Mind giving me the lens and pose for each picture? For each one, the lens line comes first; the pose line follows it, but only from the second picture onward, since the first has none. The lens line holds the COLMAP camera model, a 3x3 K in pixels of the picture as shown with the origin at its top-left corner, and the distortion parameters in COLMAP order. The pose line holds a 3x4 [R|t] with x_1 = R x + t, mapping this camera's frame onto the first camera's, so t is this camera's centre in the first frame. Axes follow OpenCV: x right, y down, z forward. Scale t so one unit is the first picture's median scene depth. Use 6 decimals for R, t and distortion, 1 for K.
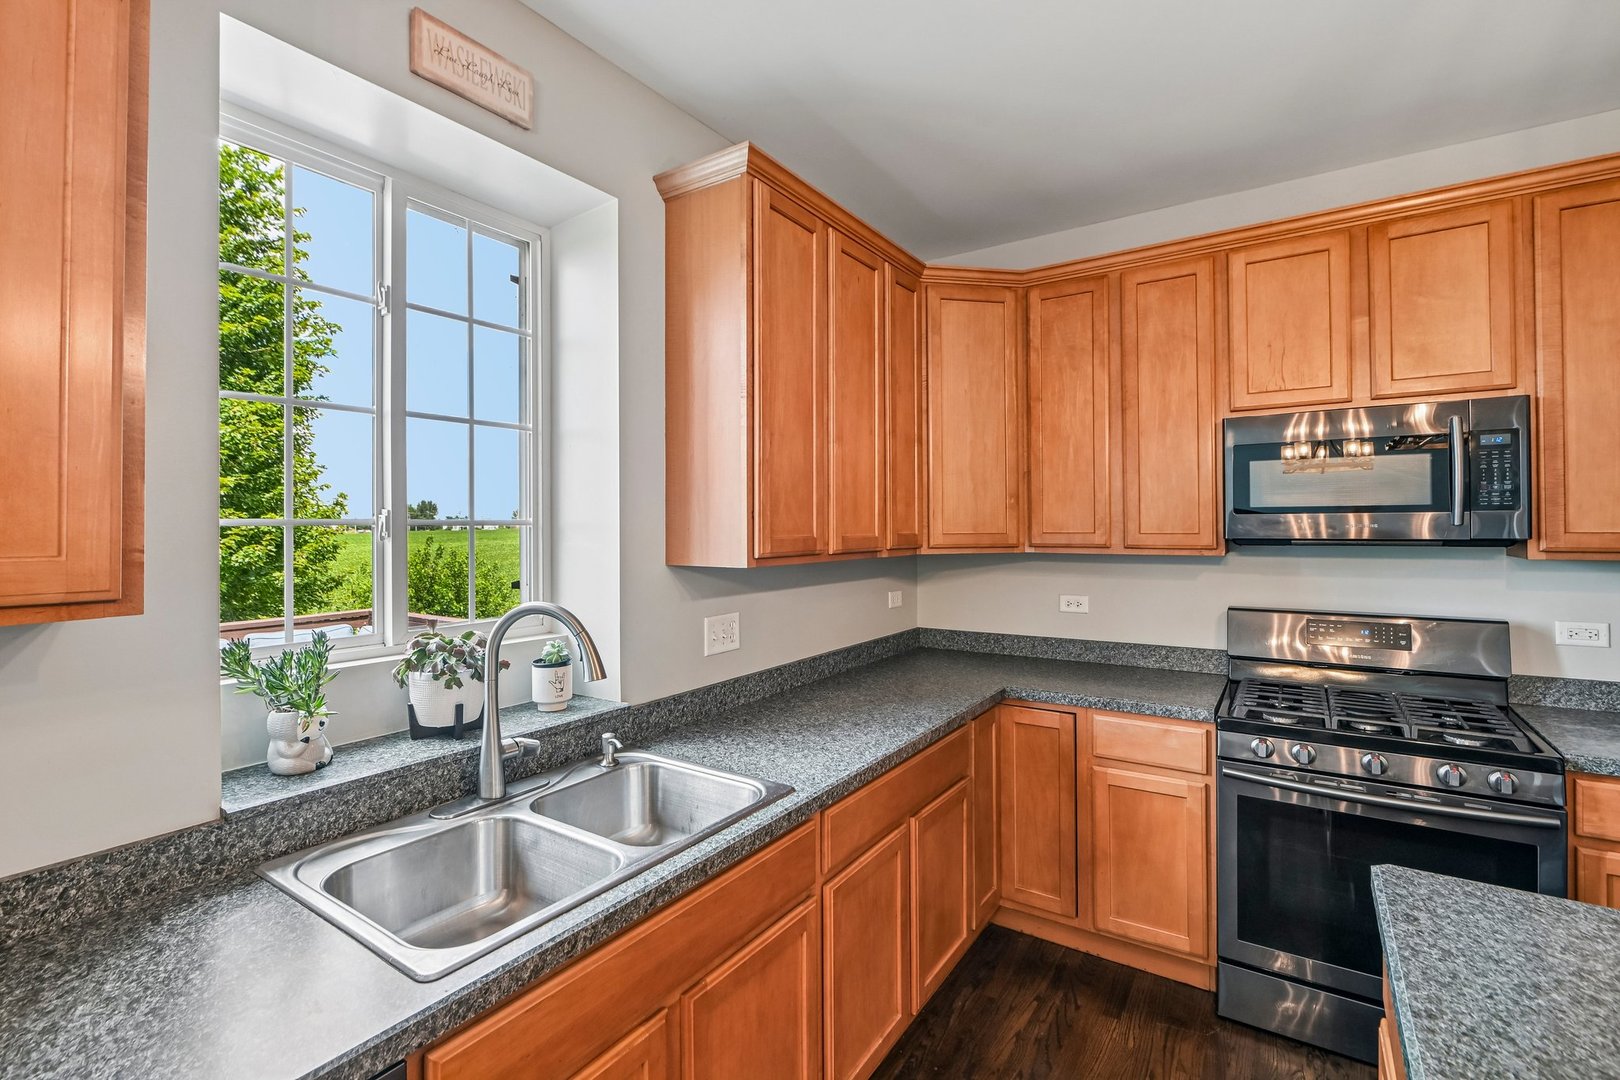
lens RADIAL K [[726.8, 0, 803.1], [0, 726.8, 519.9], [0, 0, 1]] dist [-0.008065, -0.000997]
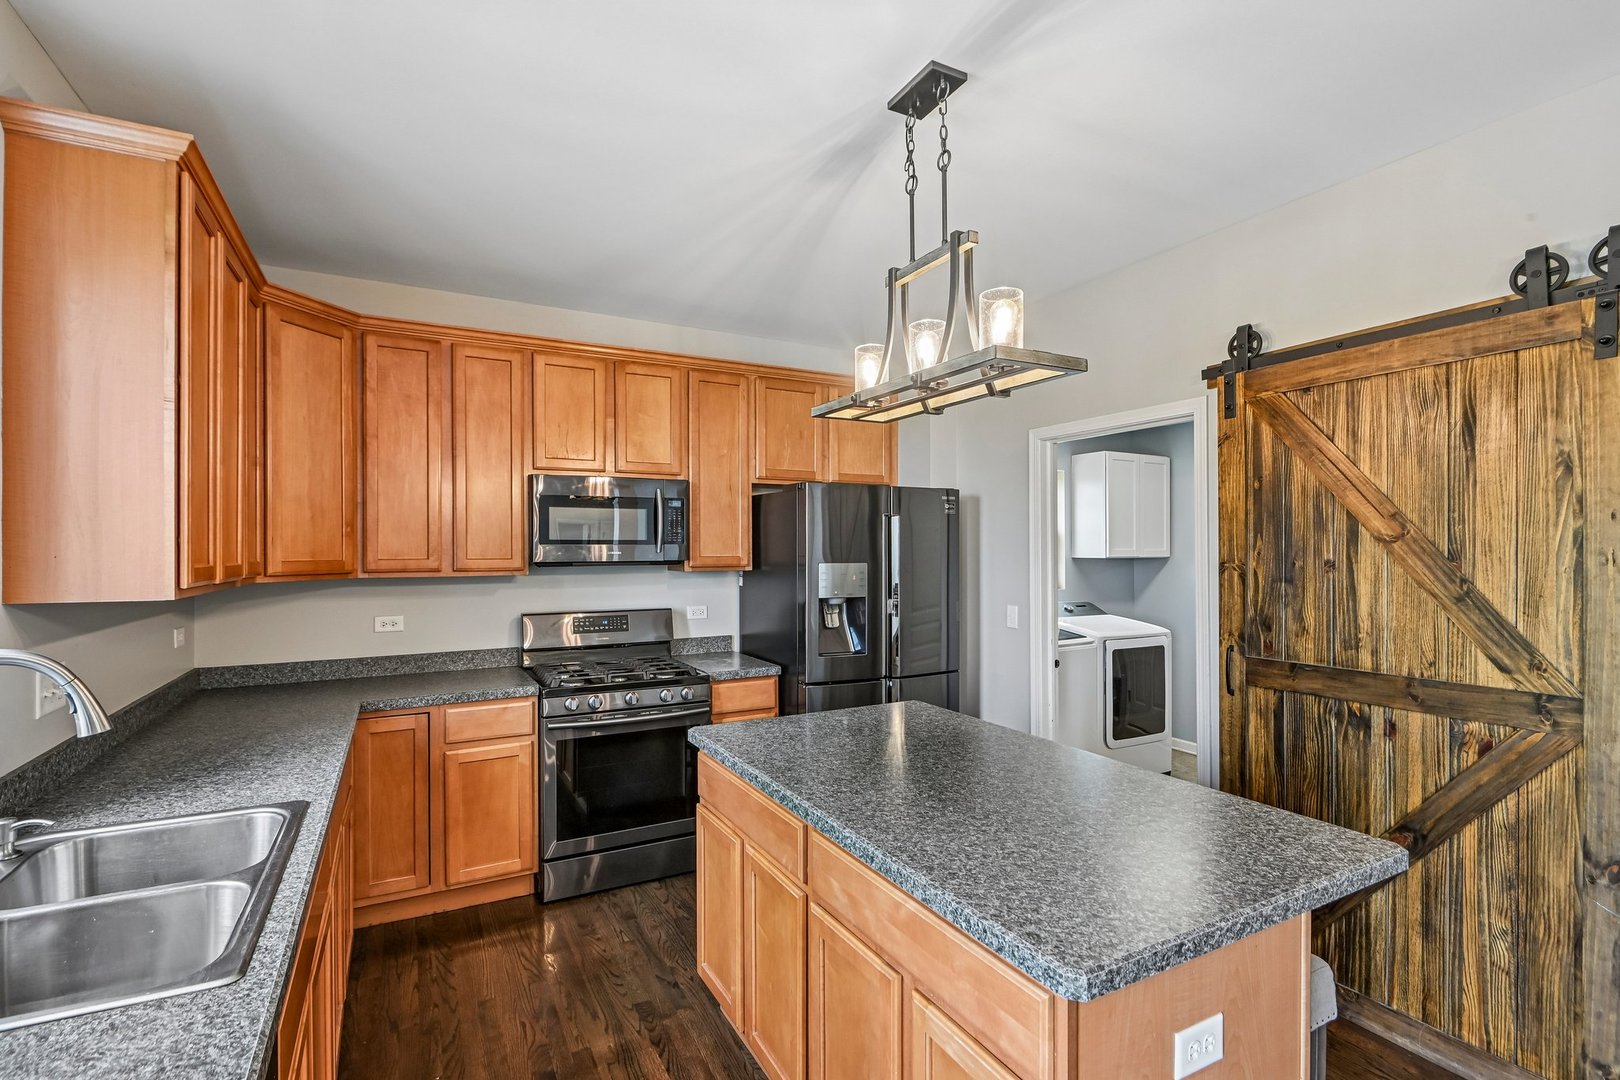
lens RADIAL K [[742.4, 0, 795.4], [0, 742.4, 548.0], [0, 0, 1]] dist [-0.009784, 0.000062]
pose [[0.468445, 0.005058, 0.883478, -0.423351], [-0.006844, 0.999974, -0.002096, -0.001876], [-0.883466, -0.005065, 0.468468, -0.091032]]
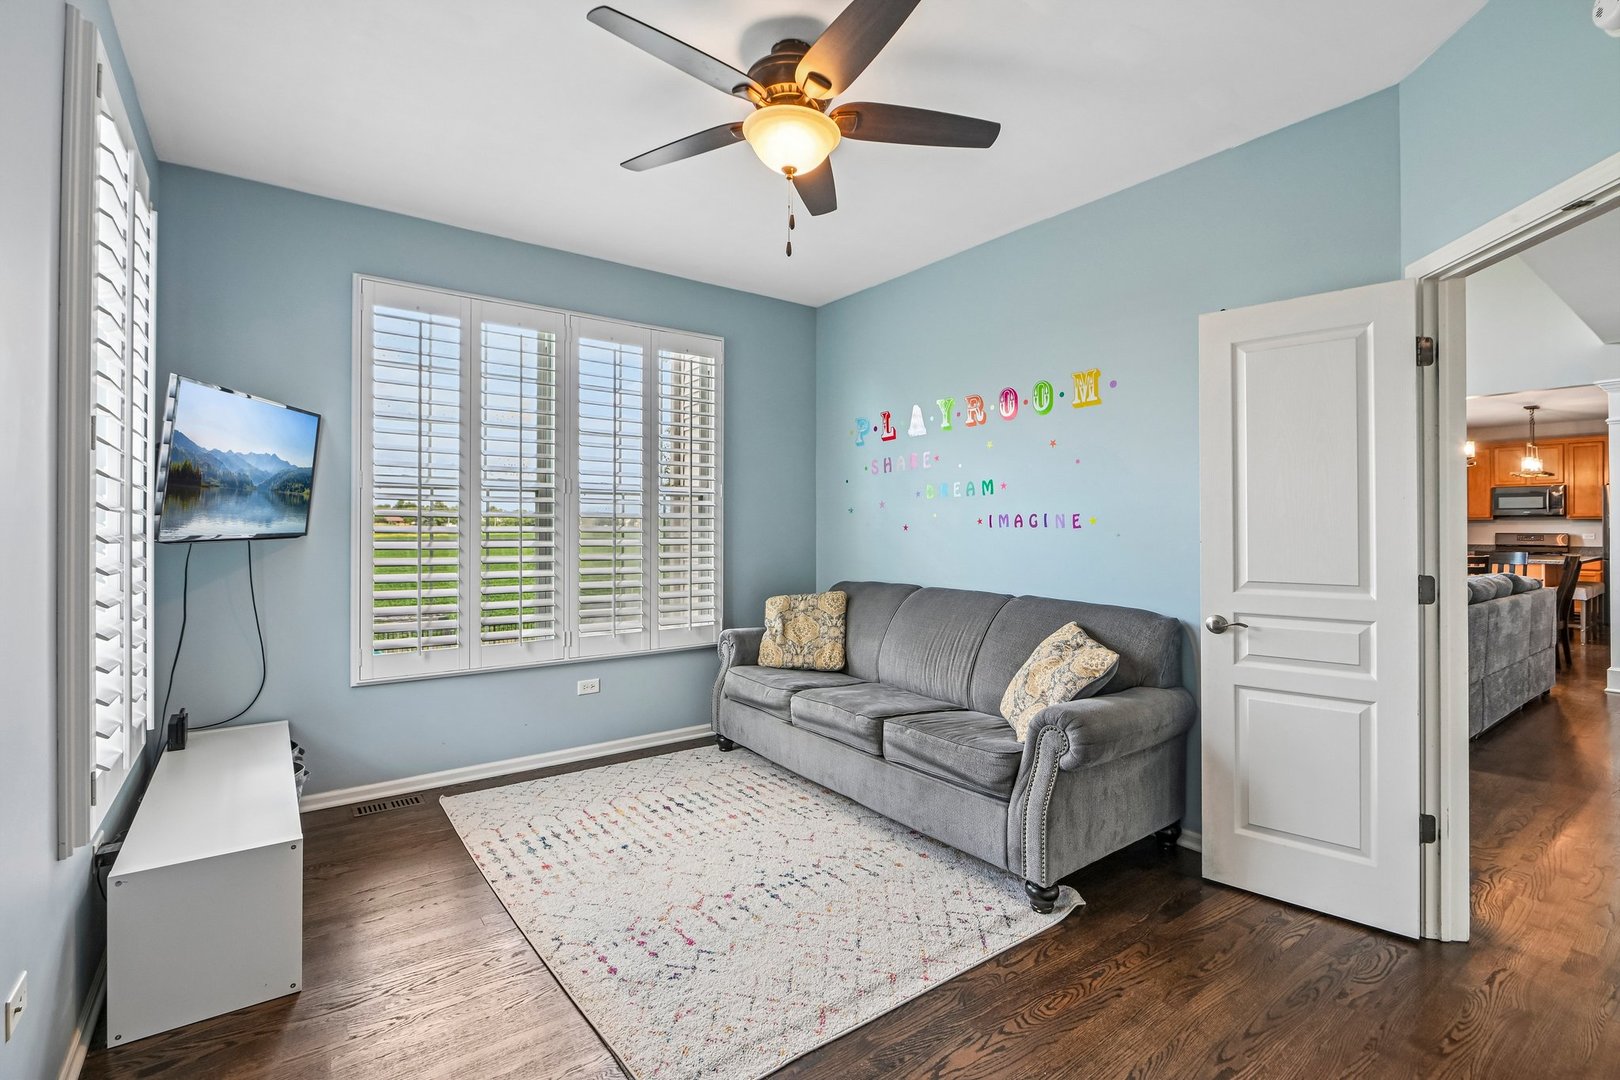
lens RADIAL K [[726.8, 0, 803.1], [0, 726.8, 519.9], [0, 0, 1]] dist [-0.008065, -0.000997]
pose [[0.940682, -0.001087, -0.339288, -1.852868], [0.000651, 0.999999, -0.001398, 0.055672], [0.339289, 0.001094, 0.940681, -4.504864]]
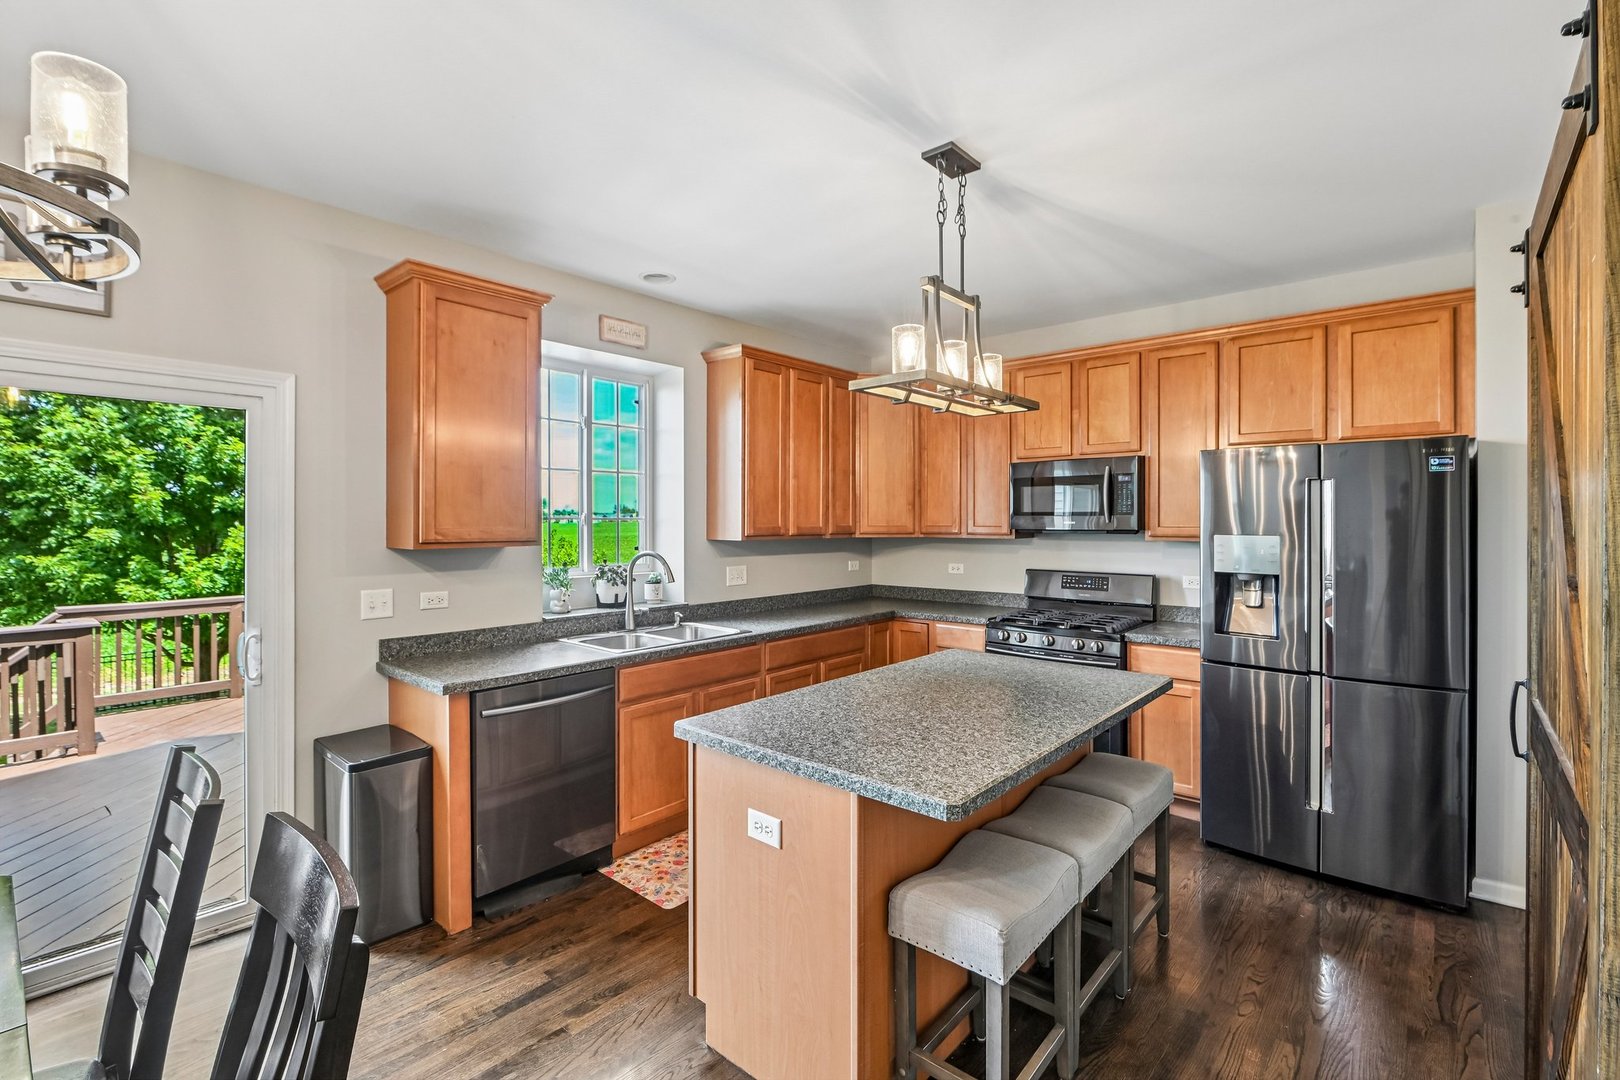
lens RADIAL K [[726.8, 0, 803.1], [0, 726.8, 519.9], [0, 0, 1]] dist [-0.008065, -0.000997]
pose [[0.992556, 0.005298, -0.121674, 0.291153], [-0.004369, 0.999959, 0.007894, -0.009726], [0.121711, -0.007303, 0.992539, -0.884715]]
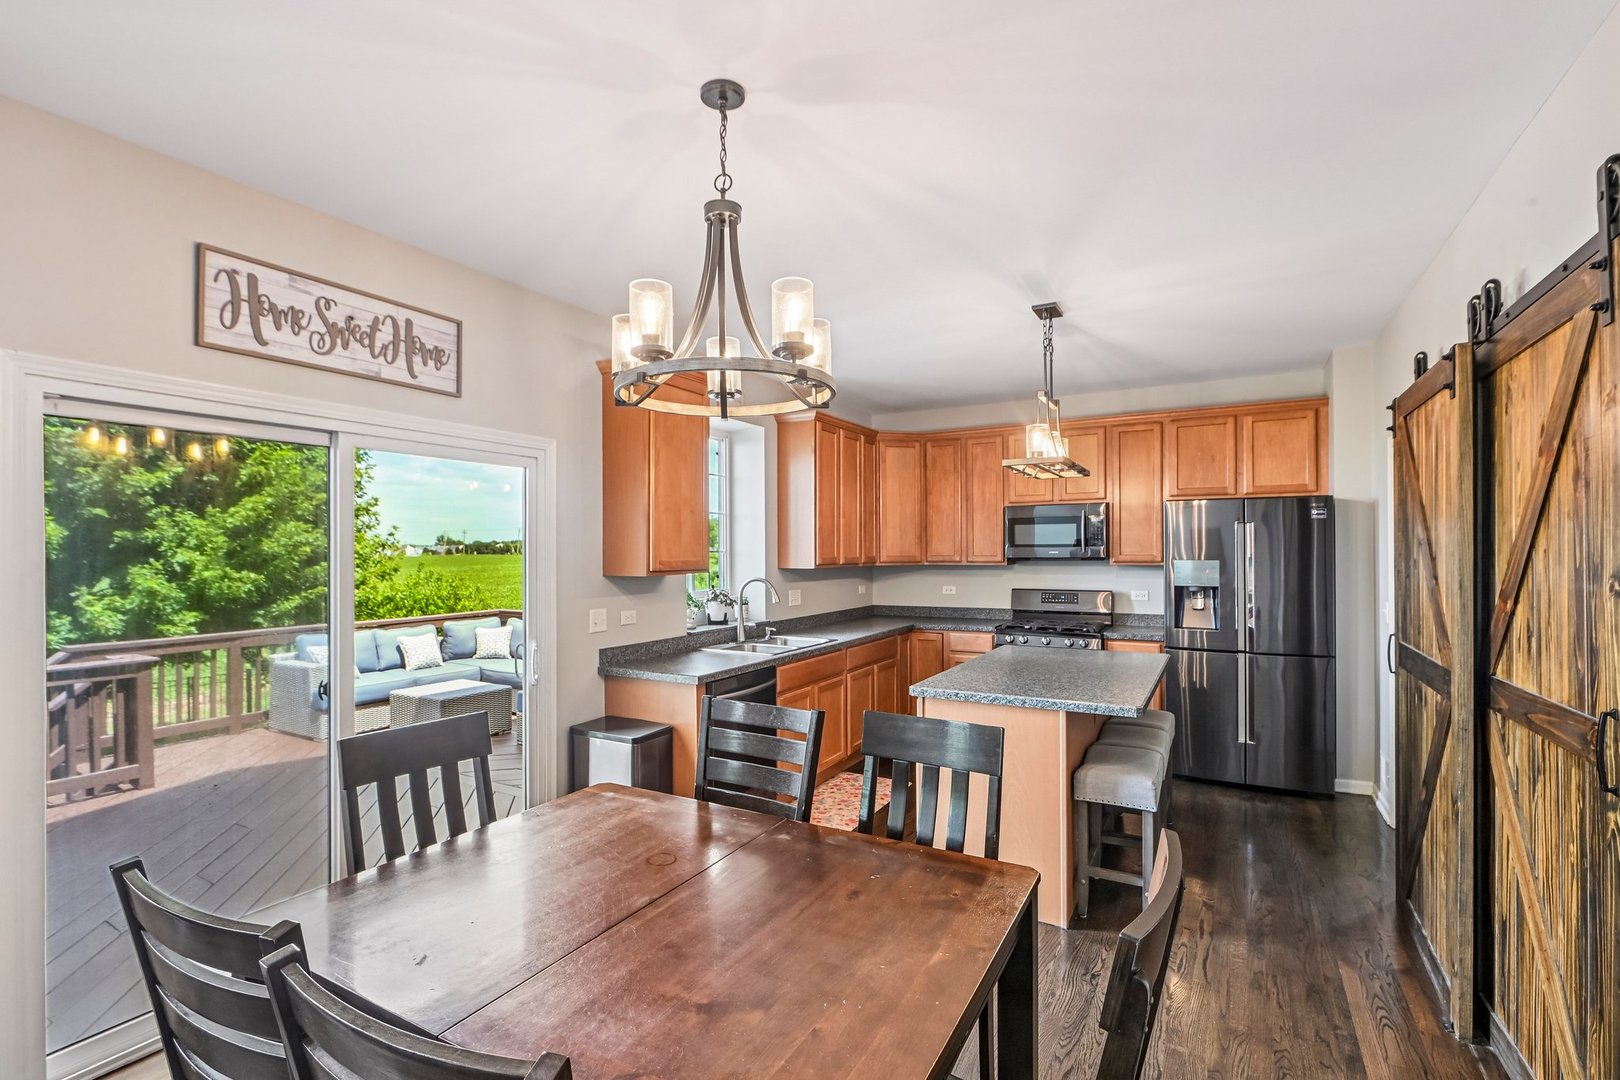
lens RADIAL K [[742.4, 0, 795.4], [0, 742.4, 548.0], [0, 0, 1]] dist [-0.009784, 0.000062]
pose [[0.997417, -0.001019, 0.071822, -0.272077], [0.000775, 0.999994, 0.003430, -0.014864], [-0.071826, -0.003366, 0.997412, -1.364686]]
